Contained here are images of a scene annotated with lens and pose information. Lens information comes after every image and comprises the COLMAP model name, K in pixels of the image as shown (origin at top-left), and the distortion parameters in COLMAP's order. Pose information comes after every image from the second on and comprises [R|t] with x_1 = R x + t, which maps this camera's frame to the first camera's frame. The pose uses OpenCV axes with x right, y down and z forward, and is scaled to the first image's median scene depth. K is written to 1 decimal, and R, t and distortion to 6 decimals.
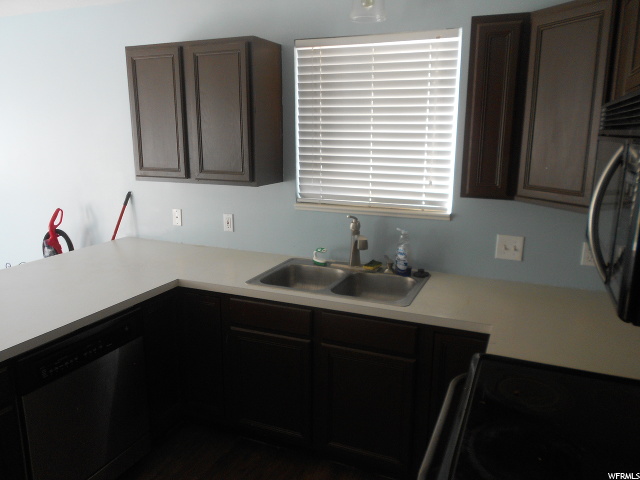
lens RADIAL K [[492.6, 0, 320.6], [0, 492.6, 238.1], [0, 0, 1]] dist [0.002161, 0.001576]
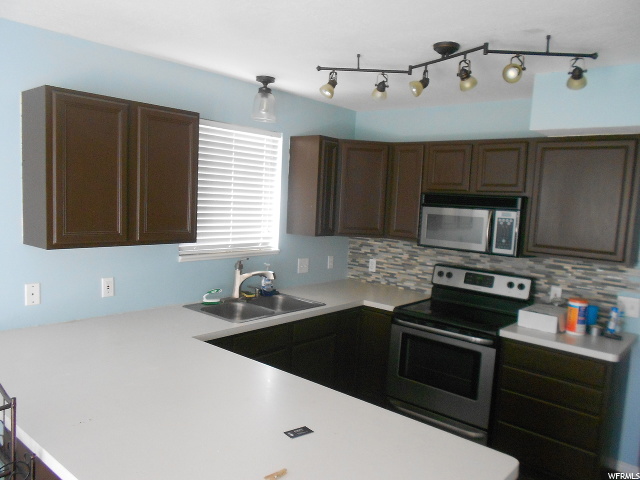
lens RADIAL K [[492.6, 0, 320.2], [0, 492.6, 242.0], [0, 0, 1]] dist [0.002161, 0.001576]
pose [[0.298797, -0.079462, 0.951003, -1.111673], [0.152397, 0.987712, 0.034647, -0.101882], [-0.942070, 0.134578, 0.307235, 0.396624]]
